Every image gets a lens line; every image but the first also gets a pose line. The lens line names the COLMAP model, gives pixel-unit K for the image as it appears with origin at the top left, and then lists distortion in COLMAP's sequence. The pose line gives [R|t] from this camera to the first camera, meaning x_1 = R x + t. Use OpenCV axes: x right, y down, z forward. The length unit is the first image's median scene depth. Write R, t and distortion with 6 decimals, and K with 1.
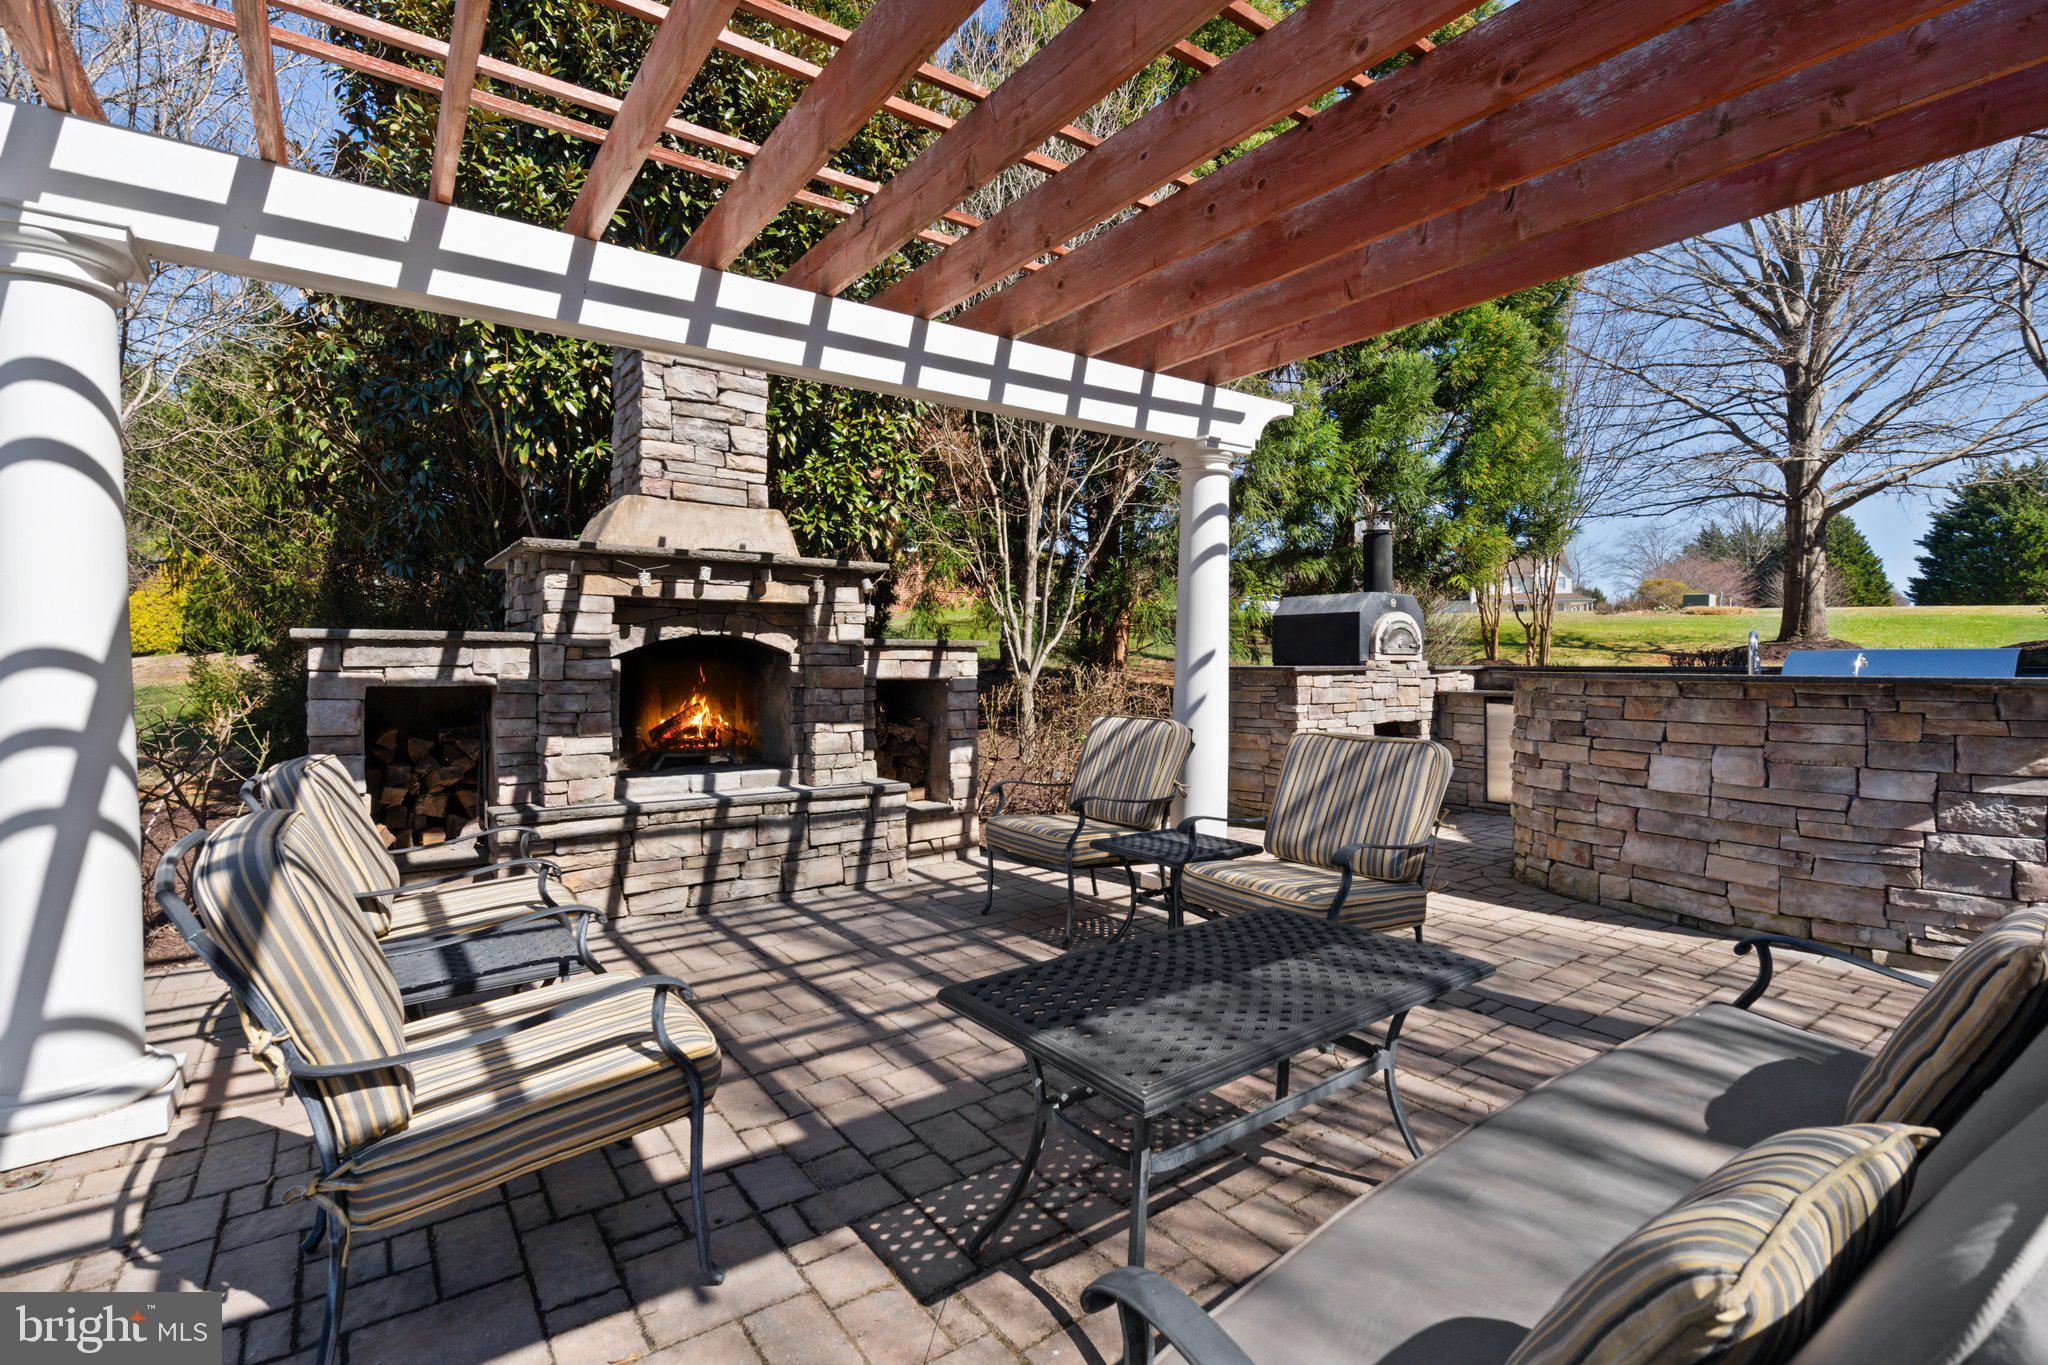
lens RADIAL K [[932.5, 0, 1024.0], [0, 932.5, 682.5], [0, 0, 1]] dist [-0.000018, -0.000054]
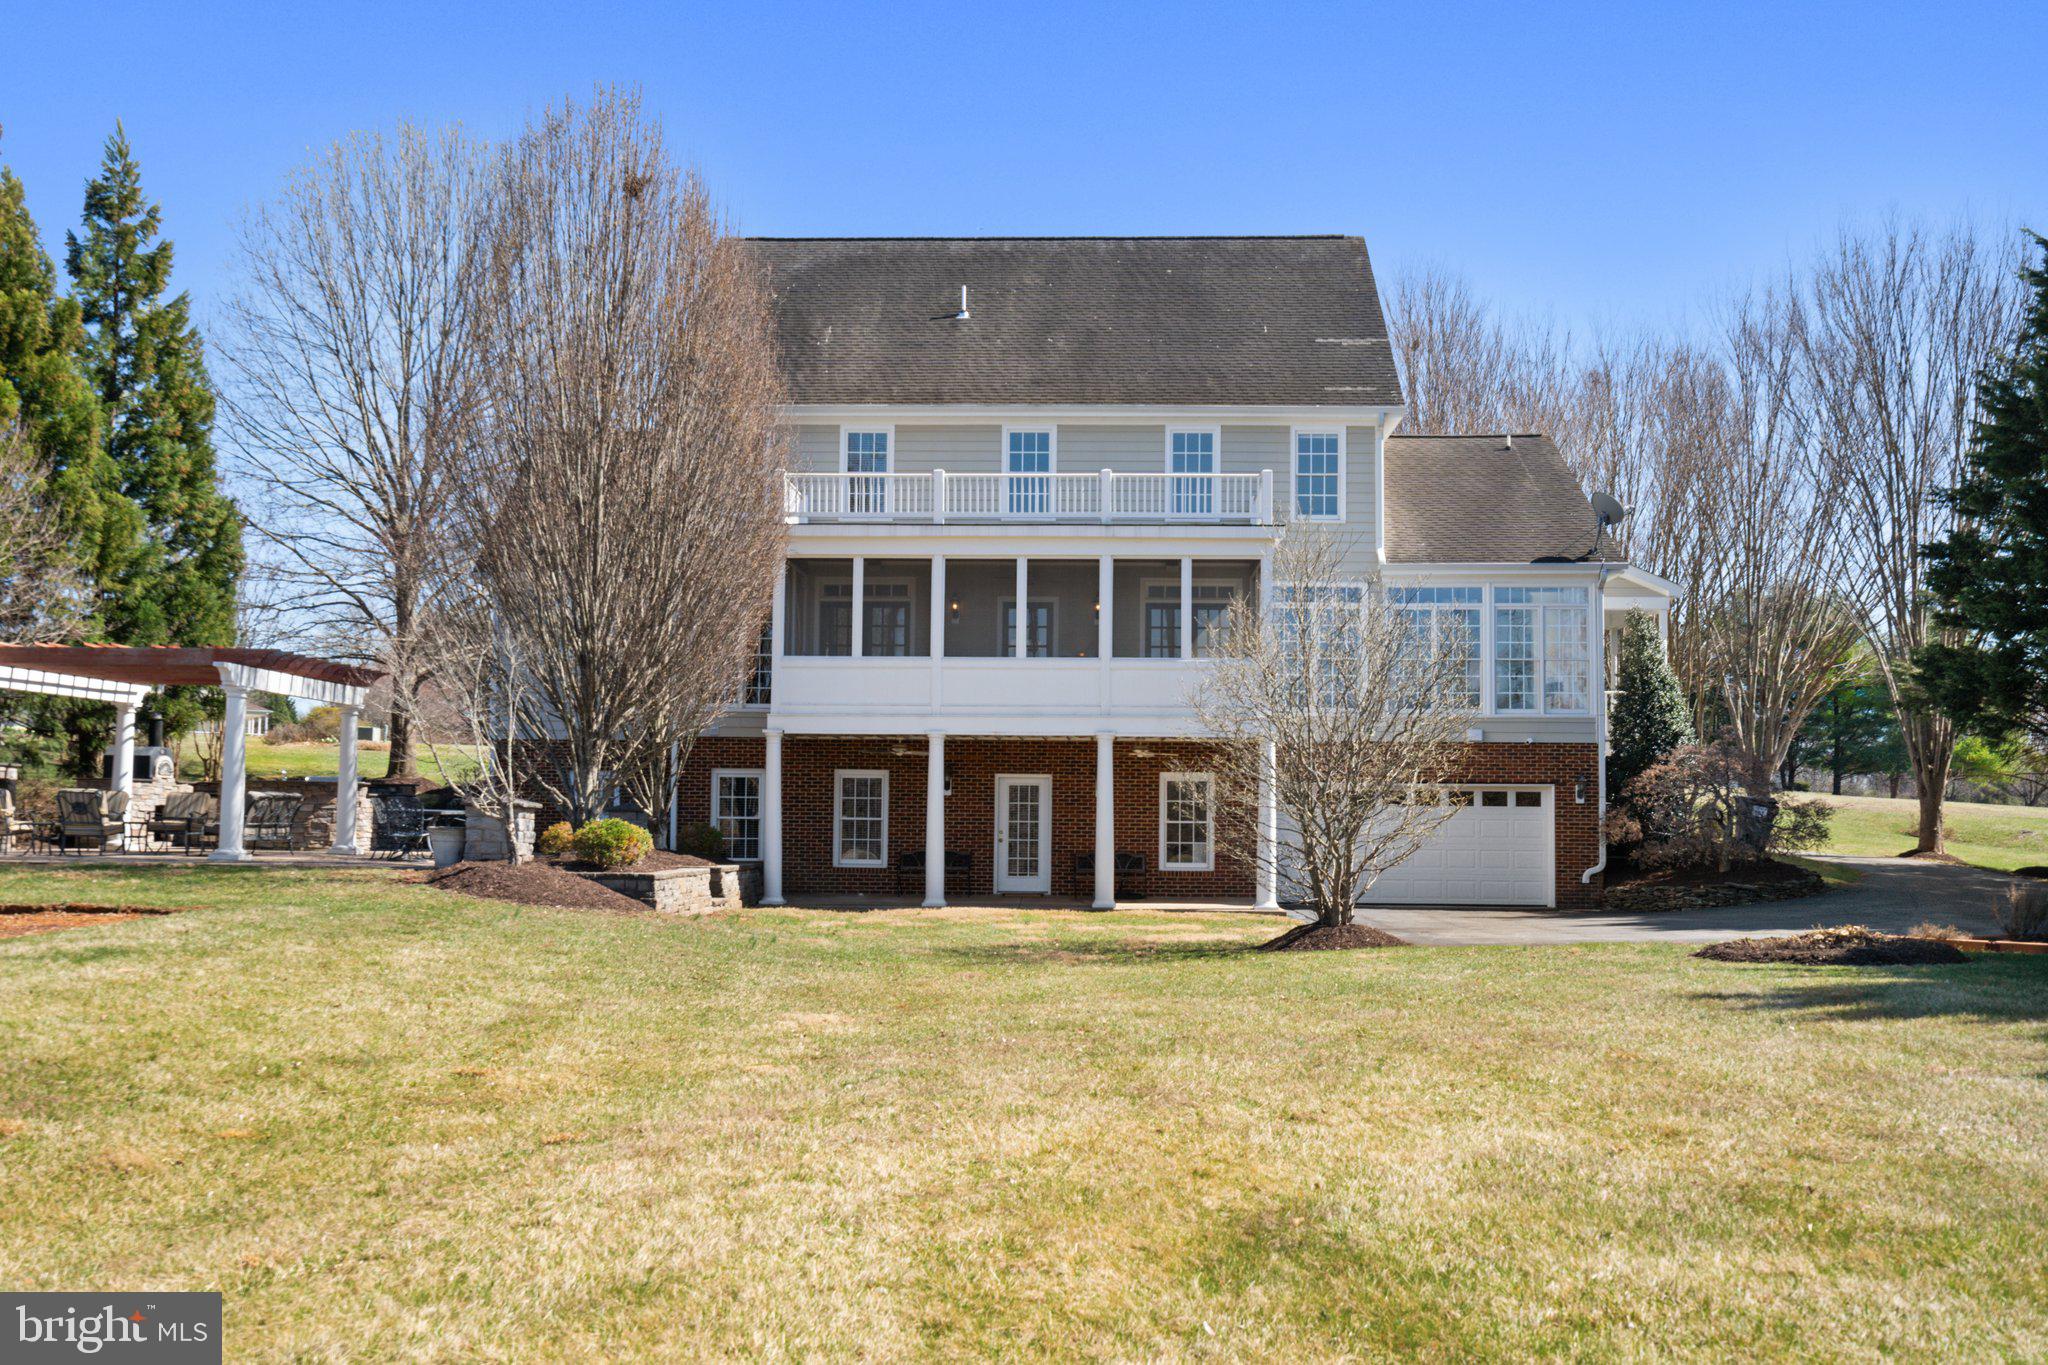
lens RADIAL K [[2079.8, 0, 1024.0], [0, 2079.8, 682.5], [0, 0, 1]] dist [-0.004439, -0.004649]
pose [[0.625633, 0.062878, 0.777579, -2.193053], [0.005772, 0.996346, -0.085213, 0.184957], [-0.780096, 0.057800, 0.622984, -3.719256]]
